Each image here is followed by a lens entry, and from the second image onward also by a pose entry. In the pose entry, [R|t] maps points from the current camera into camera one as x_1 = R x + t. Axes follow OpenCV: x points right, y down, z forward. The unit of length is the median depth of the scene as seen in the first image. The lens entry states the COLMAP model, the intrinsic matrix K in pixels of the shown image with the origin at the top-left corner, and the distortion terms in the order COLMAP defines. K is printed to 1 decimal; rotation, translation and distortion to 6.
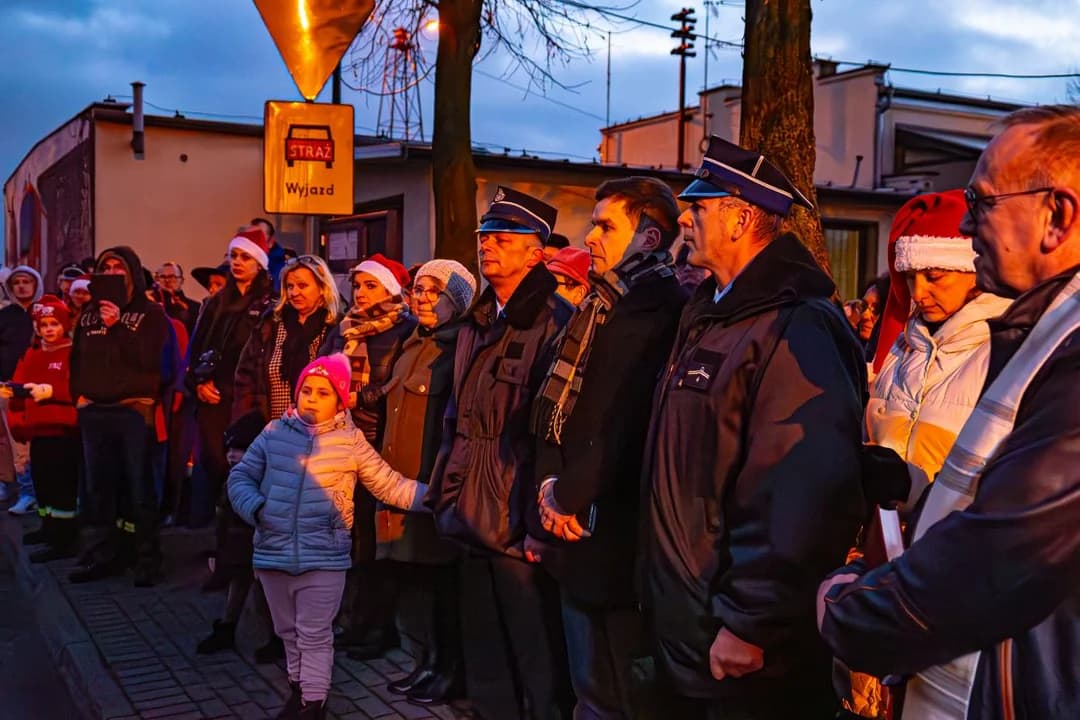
lens RADIAL K [[1135.3, 0, 522.5], [0, 1135.3, 358.0], [0, 0, 1]] dist [-0.004414, -0.006721]
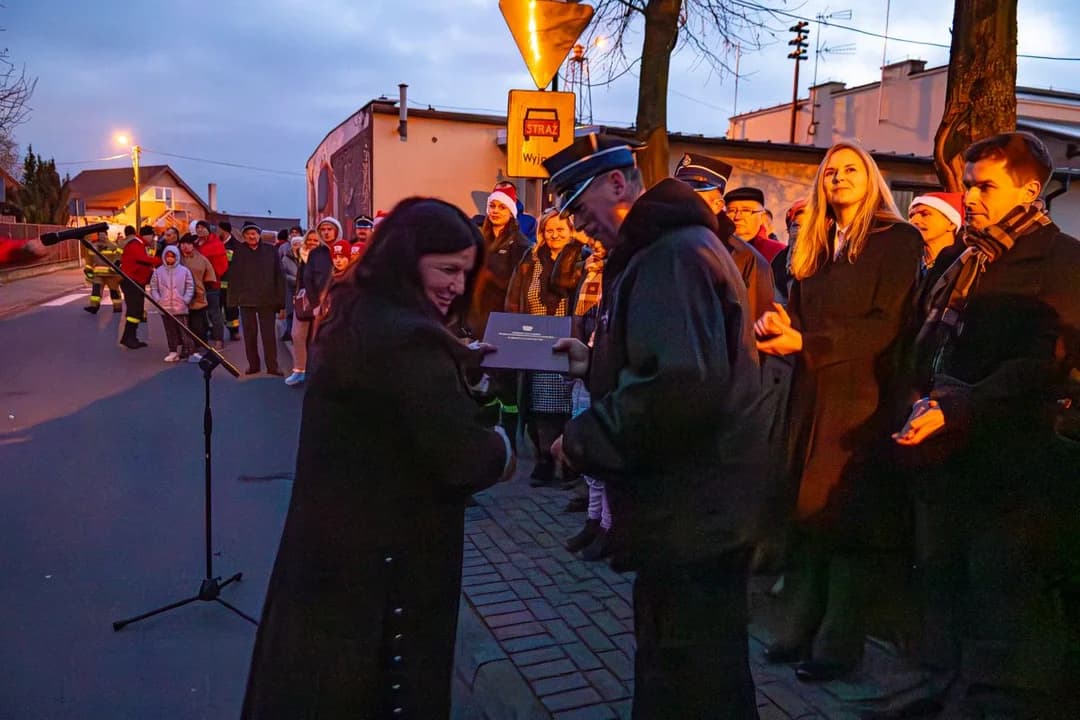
lens RADIAL K [[797.2, 0, 532.3], [0, 797.2, 361.1], [0, 0, 1]] dist [-0.010272, -0.009957]
pose [[0.988864, 0.030678, -0.145622, -0.028340], [-0.017126, 0.995479, 0.093425, -0.000242], [0.147830, -0.089891, 0.984919, 0.033816]]
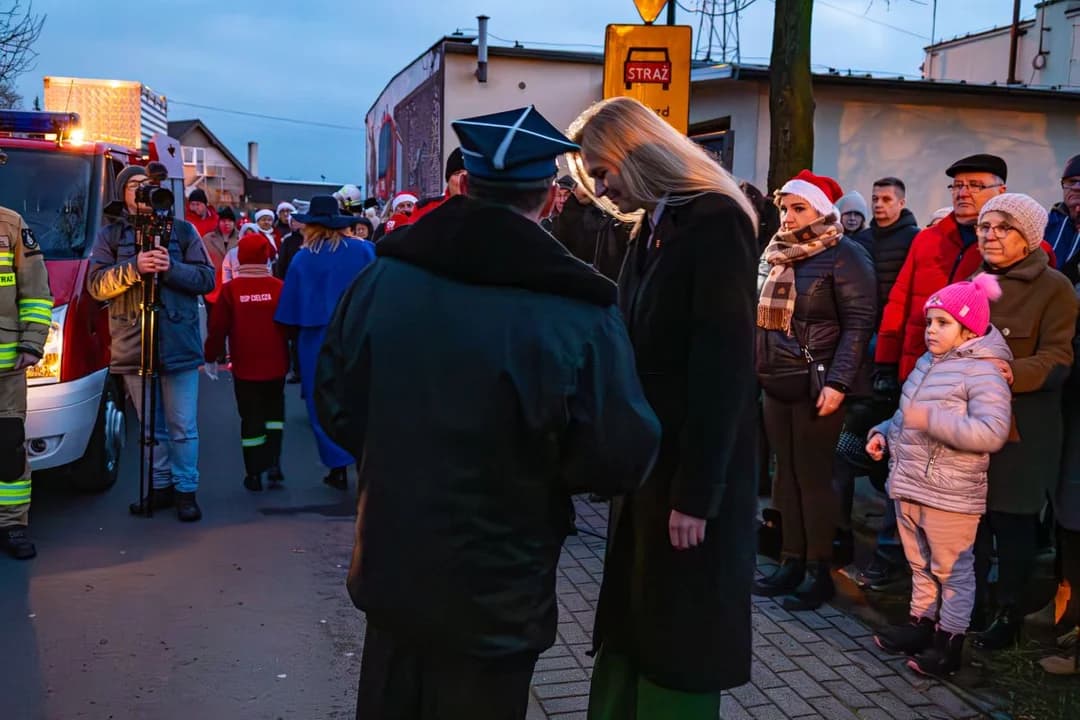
lens RADIAL K [[1051.7, 0, 532.8], [0, 1051.7, 362.3], [0, 0, 1]] dist [-0.007102, -0.021123]
pose [[0.963726, 0.043189, -0.263376, -0.013631], [-0.020904, 0.996003, 0.086839, -0.001784], [0.266074, -0.078183, 0.960777, 0.022646]]
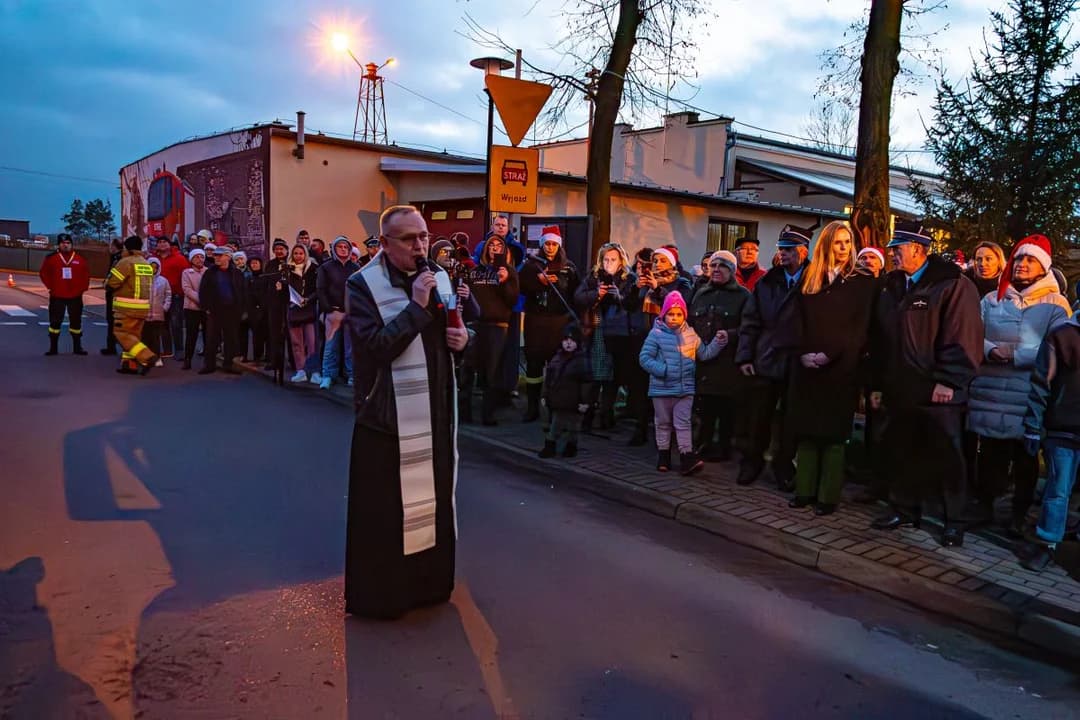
lens RADIAL K [[797.2, 0, 532.3], [0, 797.2, 361.1], [0, 0, 1]] dist [-0.010272, -0.009957]
pose [[0.986698, 0.005217, 0.162479, -0.182227], [-0.017762, 0.996961, 0.075848, 0.002840], [-0.161590, -0.077725, 0.983792, -0.108749]]
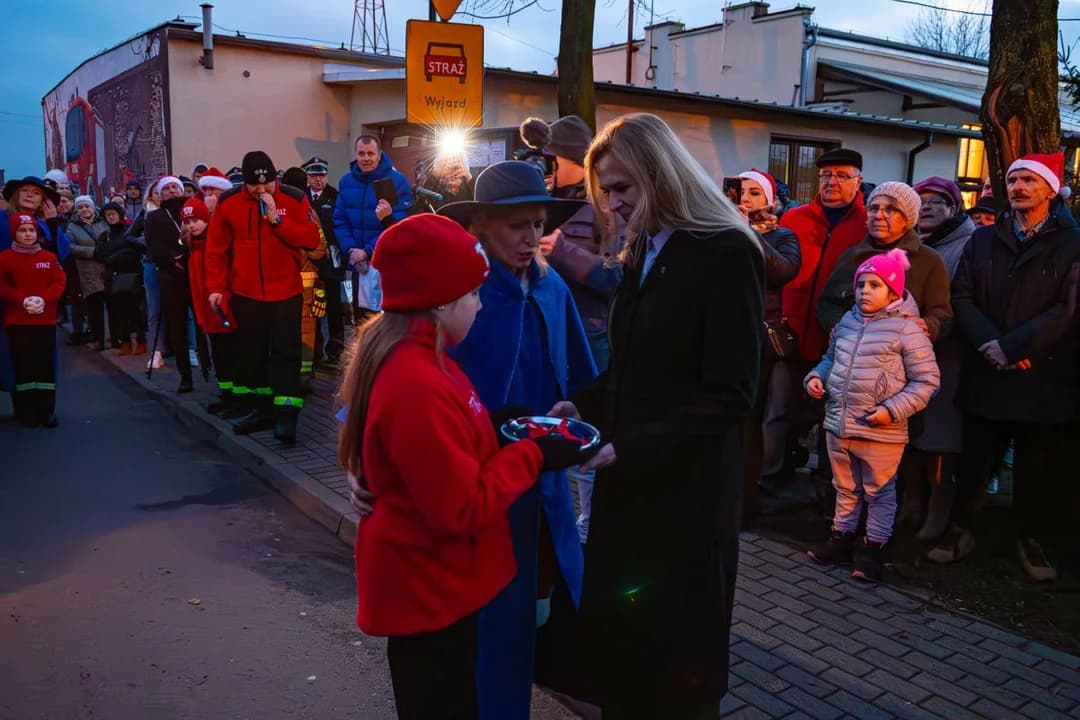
lens RADIAL K [[914.8, 0, 534.2], [0, 914.8, 363.4], [0, 0, 1]] dist [-0.018469, -0.016069]
pose [[0.994915, -0.010948, 0.100122, -0.099343], [-0.001476, 0.992383, 0.123182, -0.002327], [-0.100708, -0.122703, 0.987321, 0.036744]]
